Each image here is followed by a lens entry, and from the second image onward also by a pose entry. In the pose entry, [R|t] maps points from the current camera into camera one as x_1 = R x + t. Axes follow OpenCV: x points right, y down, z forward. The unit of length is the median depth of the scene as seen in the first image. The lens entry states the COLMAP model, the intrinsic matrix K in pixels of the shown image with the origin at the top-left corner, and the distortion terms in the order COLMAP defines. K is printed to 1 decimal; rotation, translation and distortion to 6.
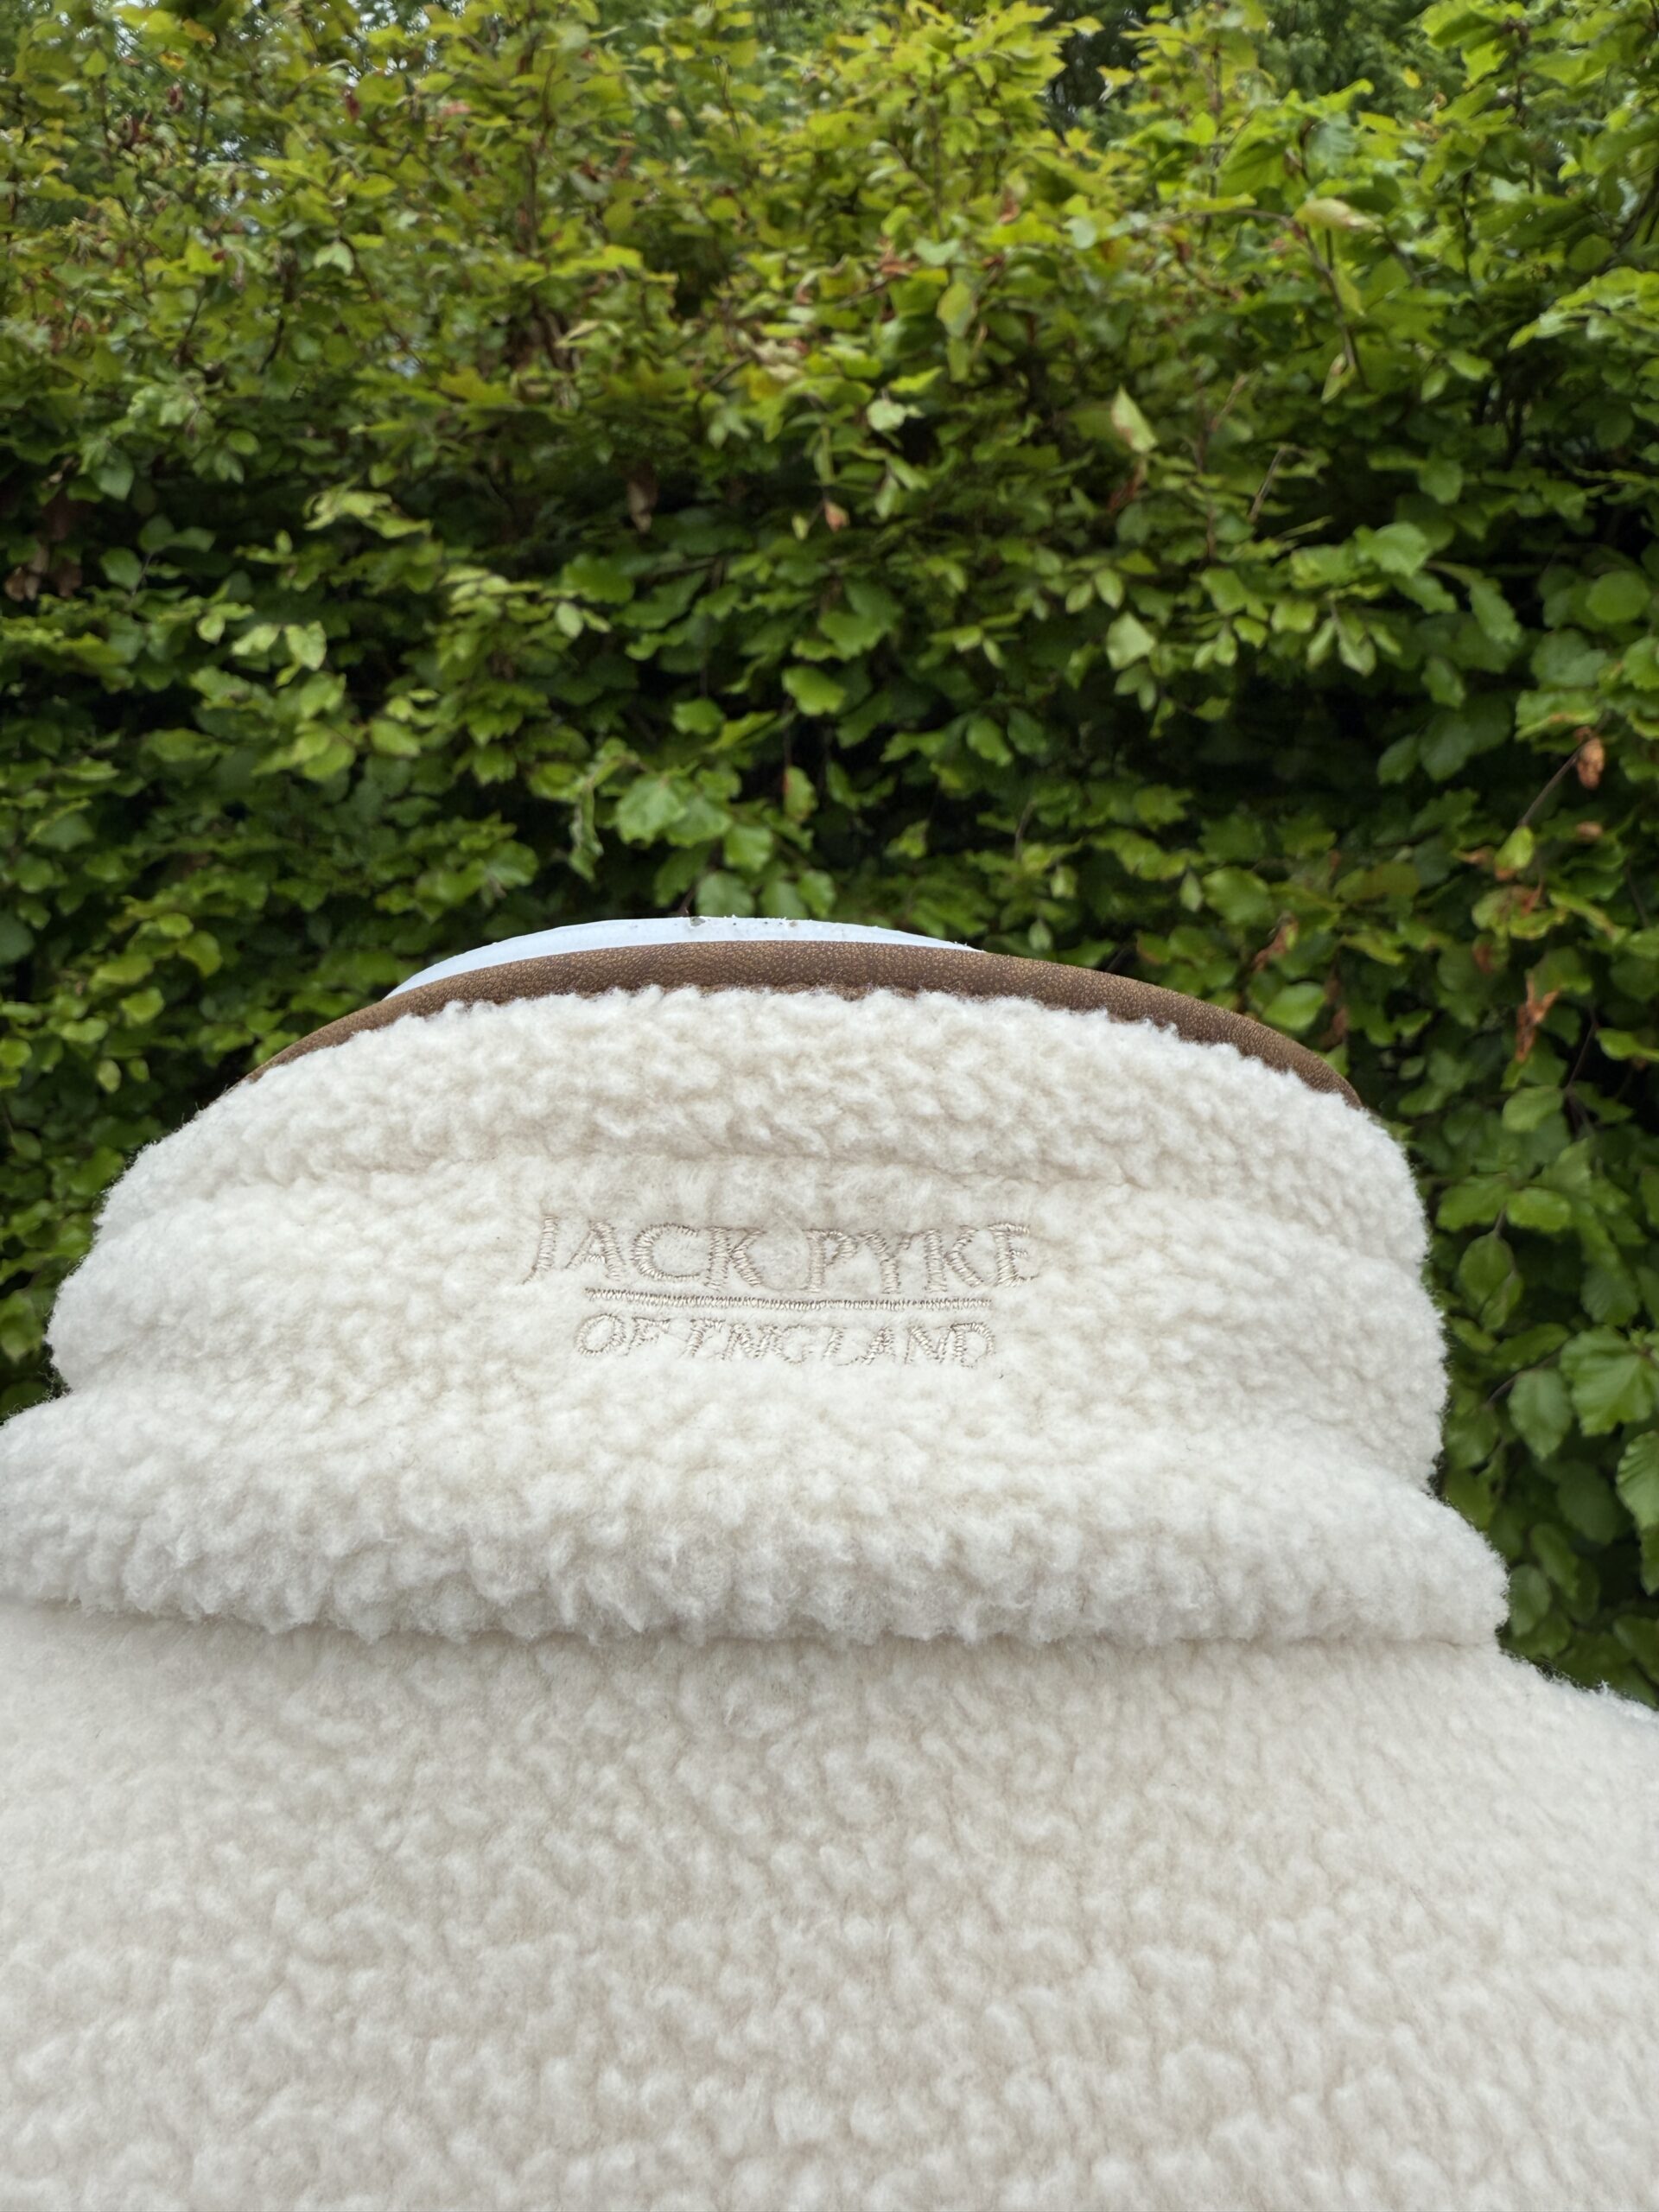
lens RADIAL K [[1529.7, 0, 840.1], [0, 1529.7, 944.7], [0, 0, 1]] dist [-0.004438, -0.000998]
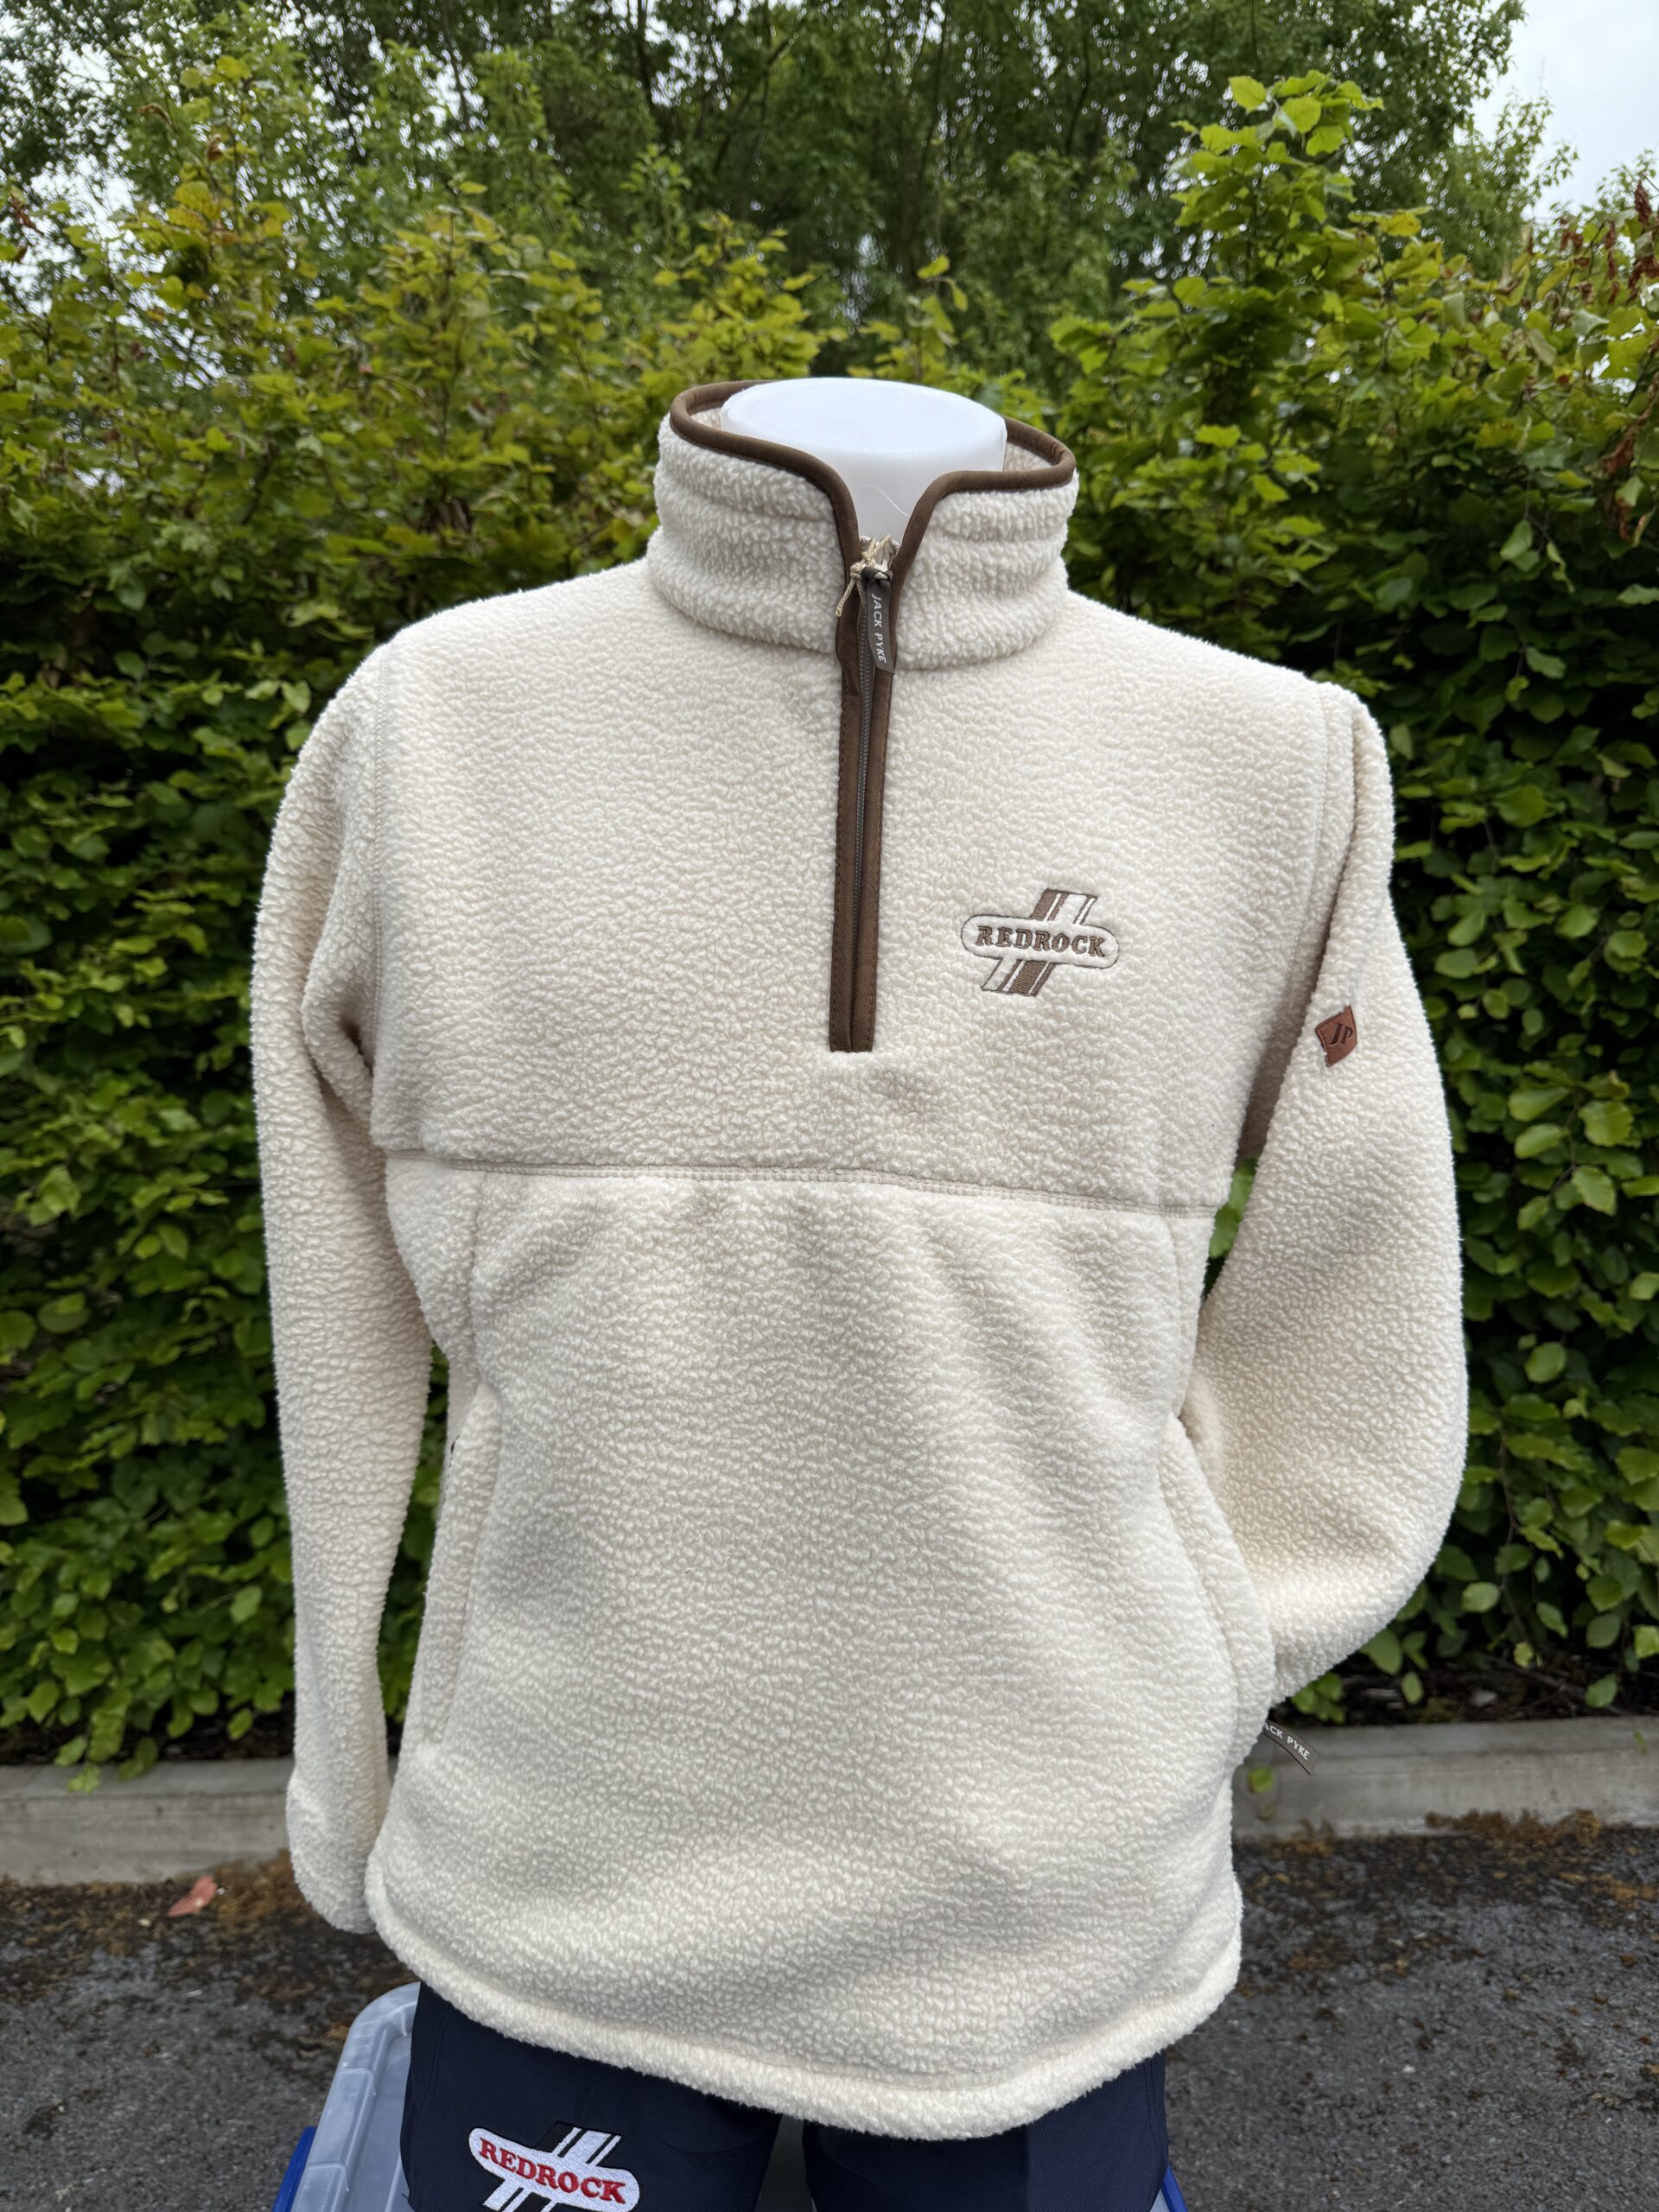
lens RADIAL K [[1566.0, 0, 829.5], [0, 1566.0, 1106.0], [0, 0, 1]] dist [-0.001698, -0.010869]
pose [[0.991469, -0.007053, 0.130151, -0.043862], [0.021088, 0.994060, -0.106774, 0.313542], [-0.128624, 0.108607, 0.985728, -0.410991]]
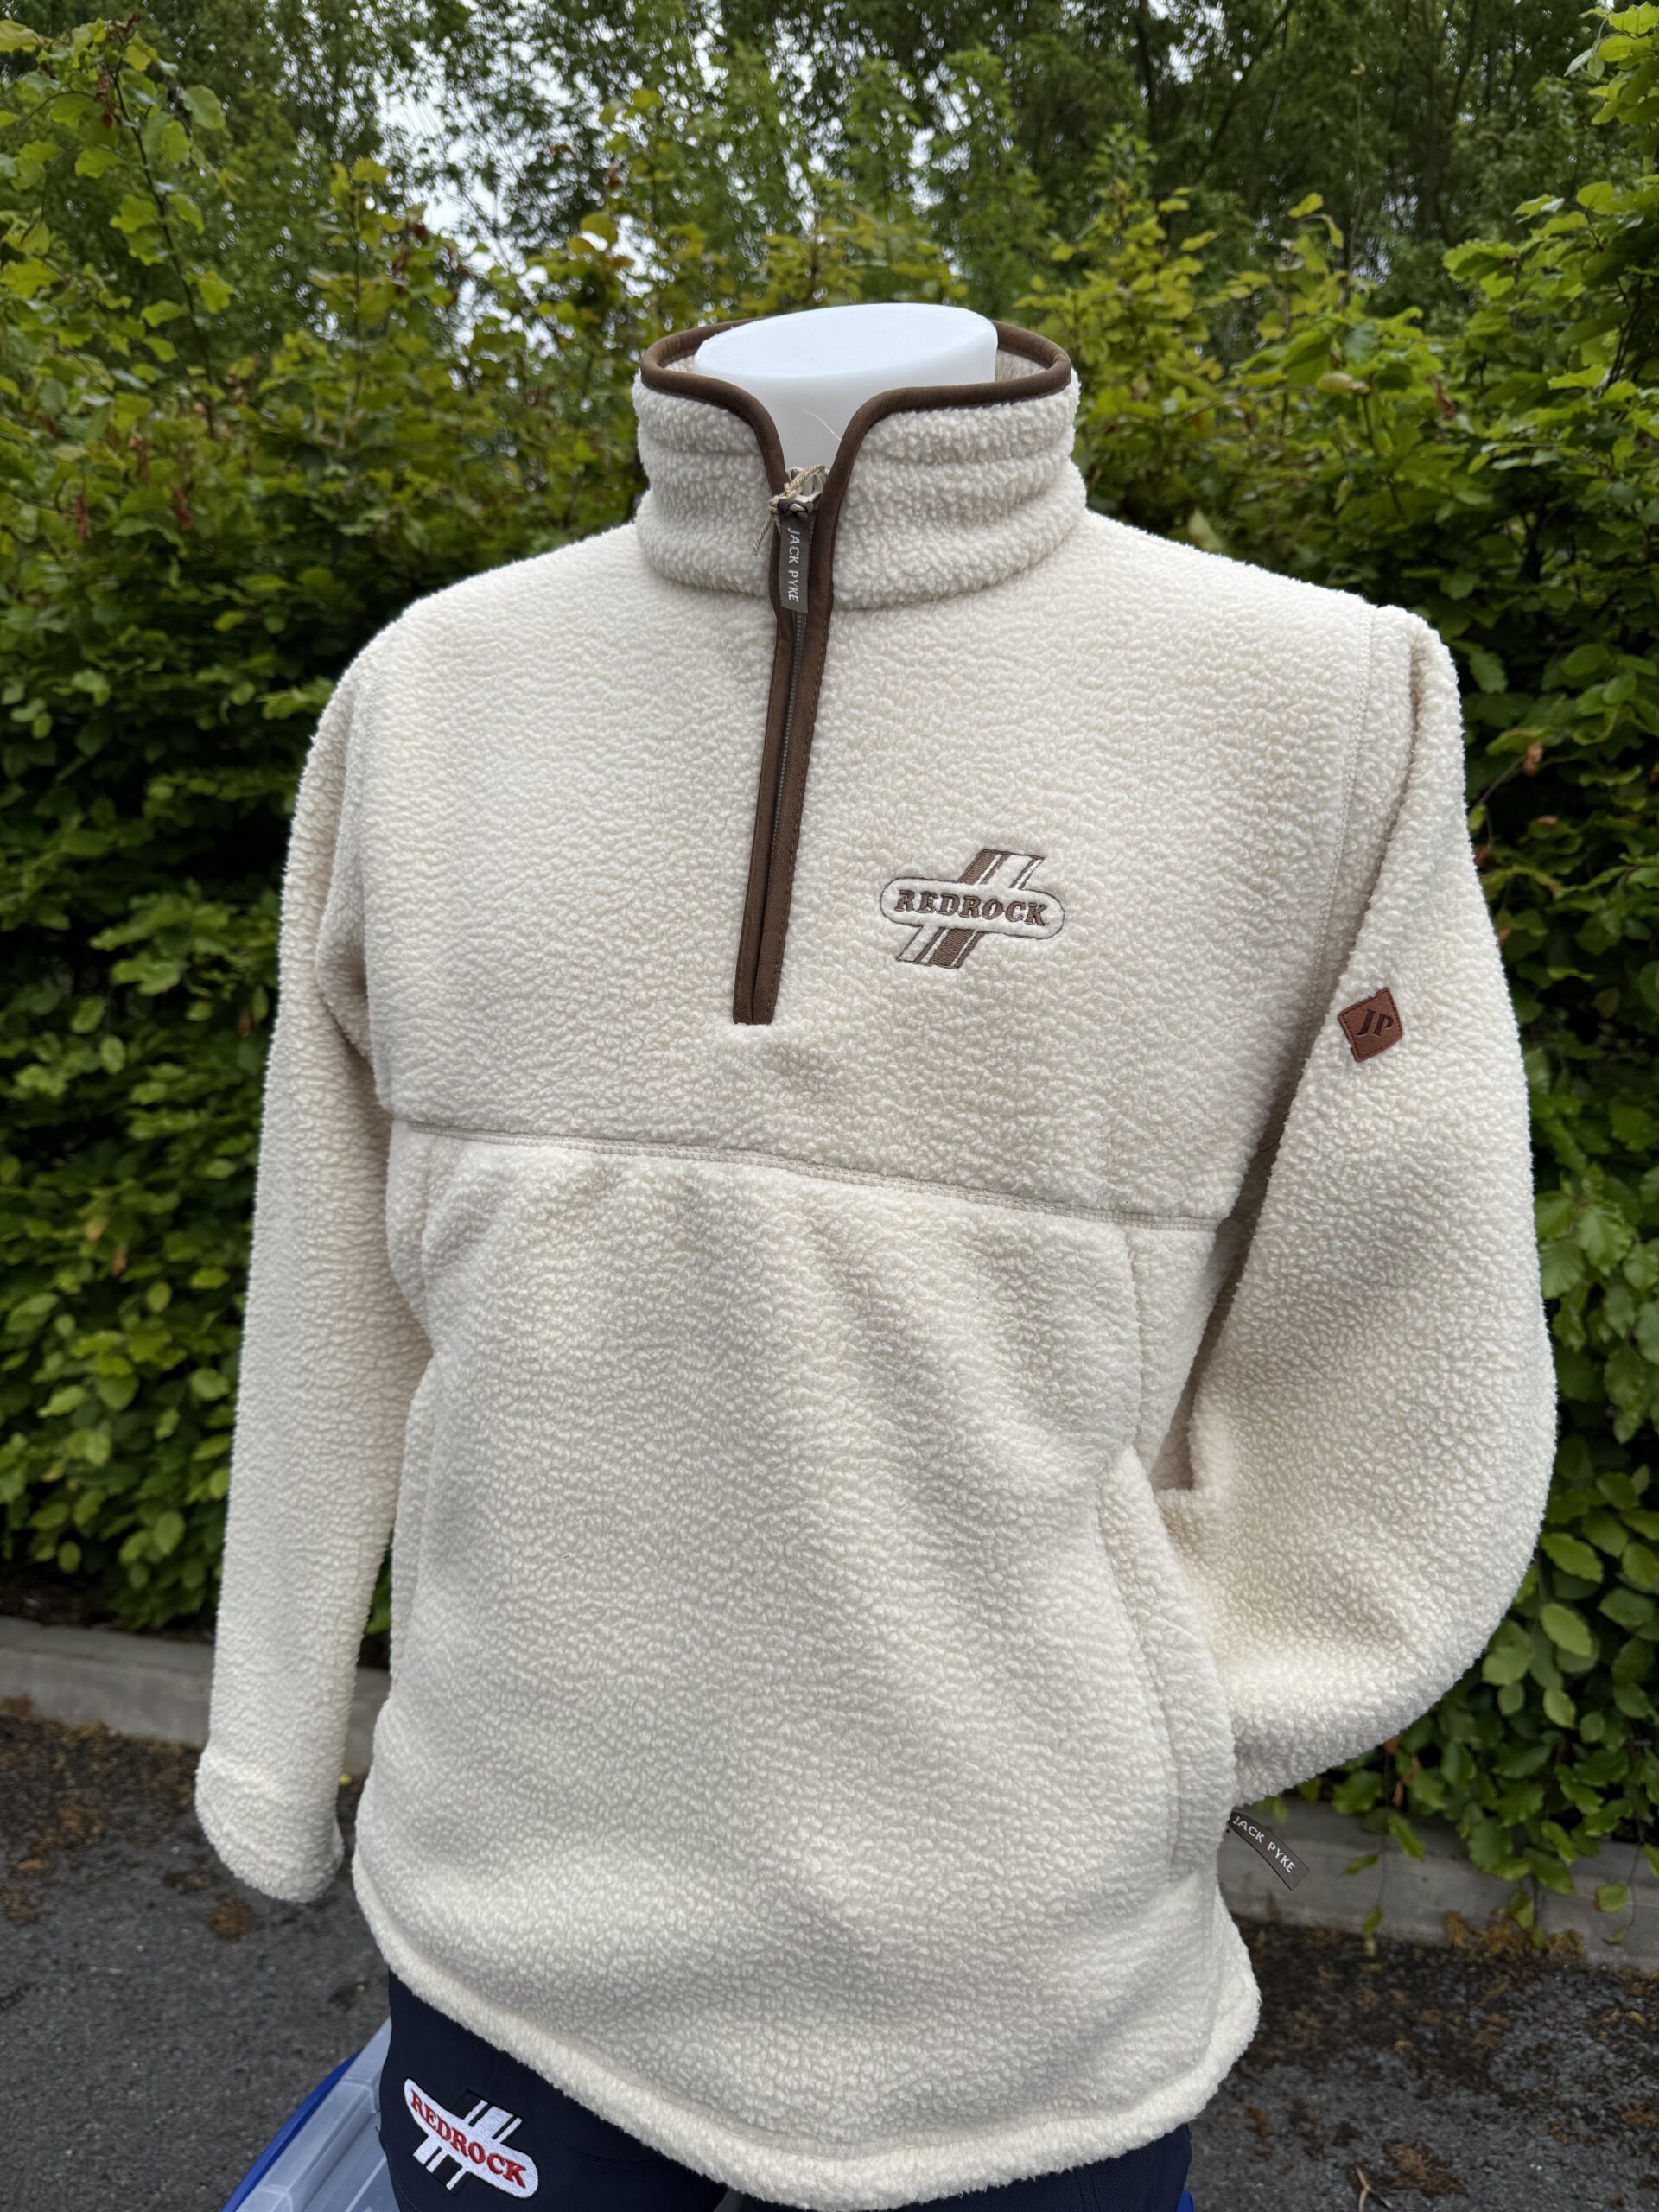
lens RADIAL K [[1566.8, 0, 858.8], [0, 1566.8, 1120.1], [0, 0, 1]] dist [-0.005104, -0.006271]
pose [[0.984499, 0.038319, -0.171155, 0.127963], [-0.055116, 0.993999, -0.094494, 0.313801], [0.166507, 0.102463, 0.980702, -0.372013]]
